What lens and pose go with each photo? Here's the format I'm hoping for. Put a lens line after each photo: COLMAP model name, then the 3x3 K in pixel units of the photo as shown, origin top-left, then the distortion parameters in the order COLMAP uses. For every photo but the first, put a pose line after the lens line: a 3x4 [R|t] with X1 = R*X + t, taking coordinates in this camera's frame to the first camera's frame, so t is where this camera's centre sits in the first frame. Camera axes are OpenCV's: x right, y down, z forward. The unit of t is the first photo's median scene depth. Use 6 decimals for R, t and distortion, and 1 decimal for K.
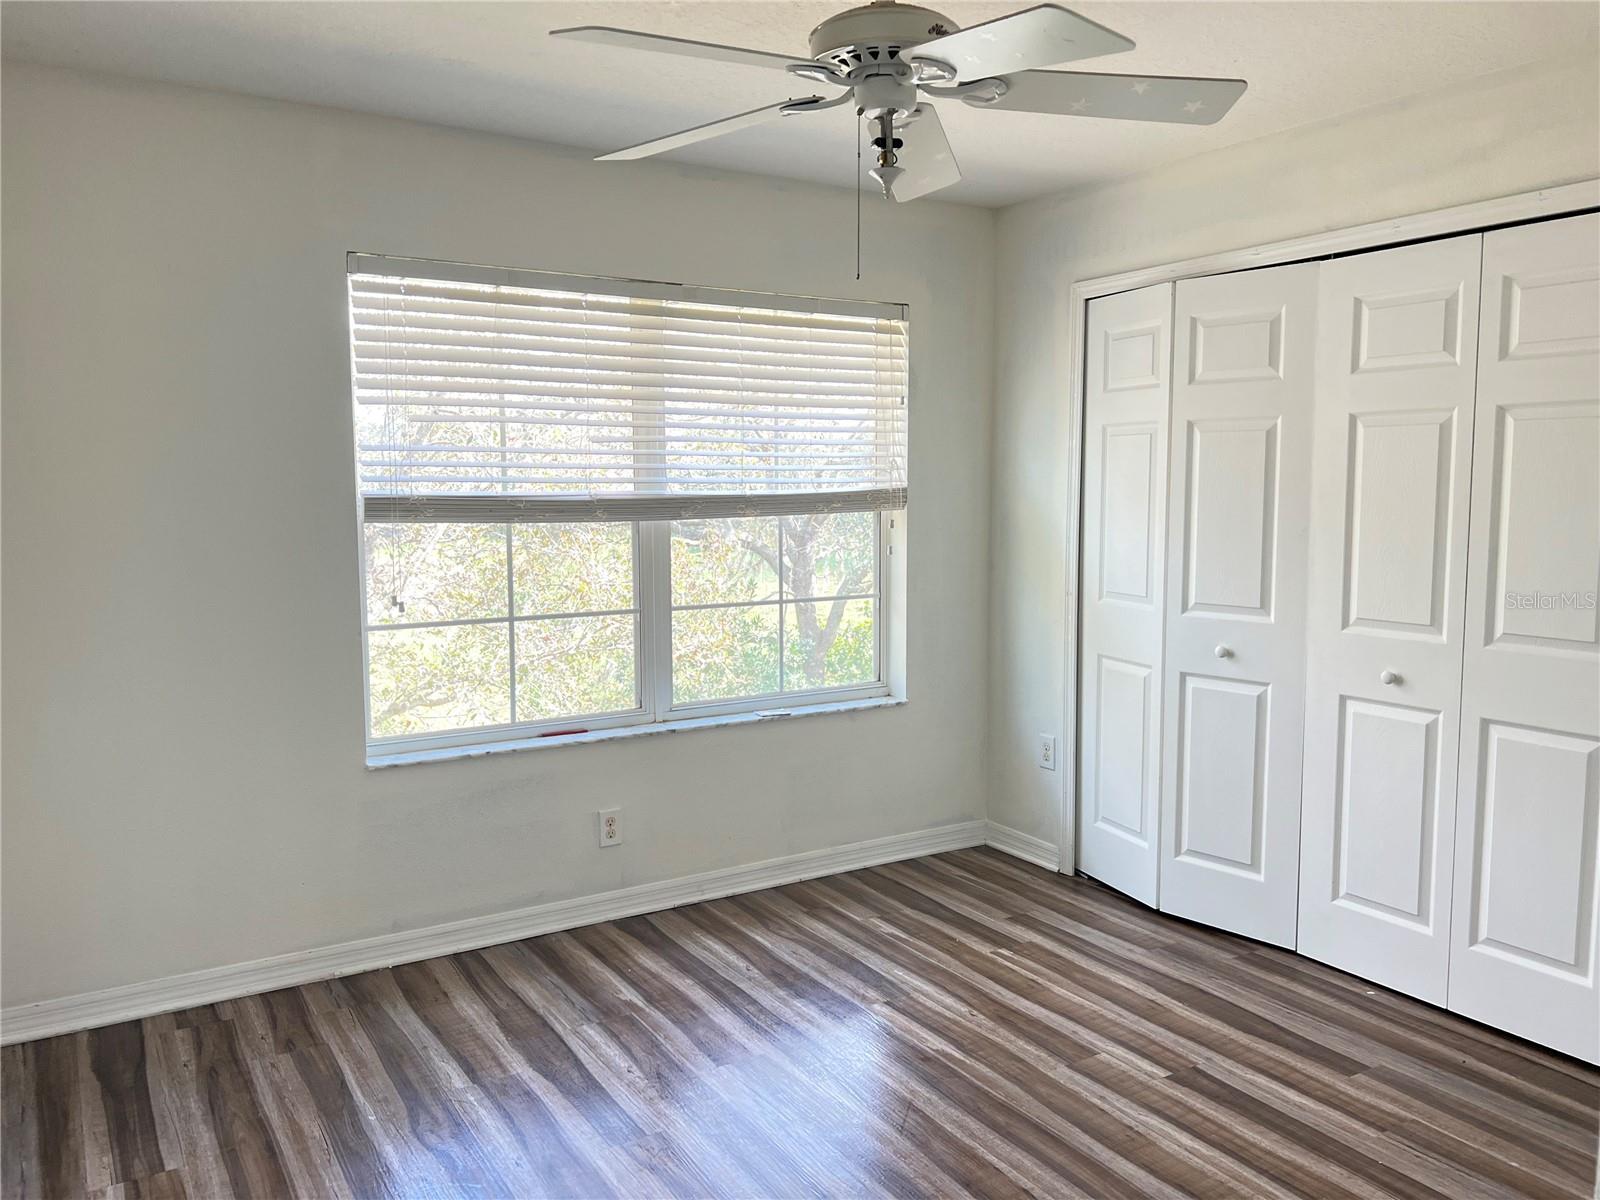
lens RADIAL K [[1242.5, 0, 800.0], [0, 1242.5, 600.0], [0, 0, 1]] dist [0.031718, -0.003203]
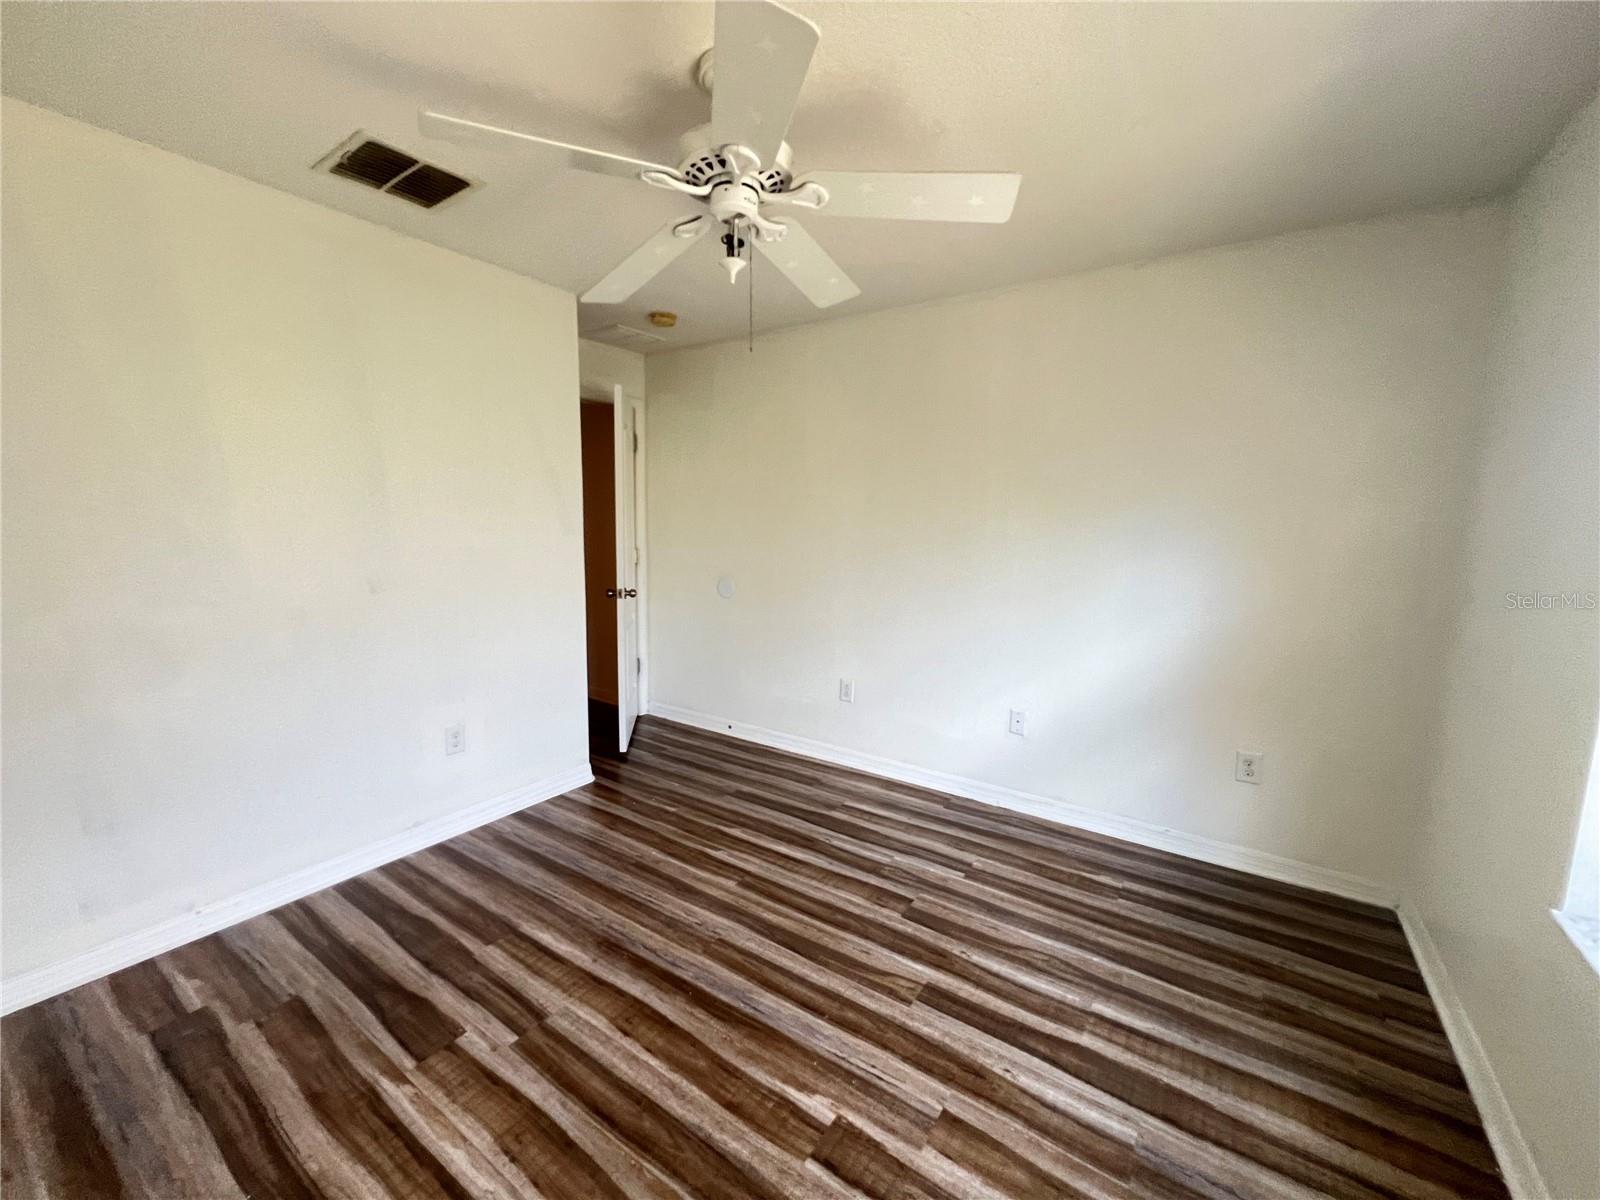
lens RADIAL K [[639.4, 0, 800.0], [0, 639.4, 600.0], [0, 0, 1]] dist [0.000119, 0.000024]
pose [[-0.918252, 0.036456, -0.394314, 0.225365], [-0.051815, 0.976131, 0.210912, -0.113561], [0.392591, 0.214102, -0.894445, 1.359338]]
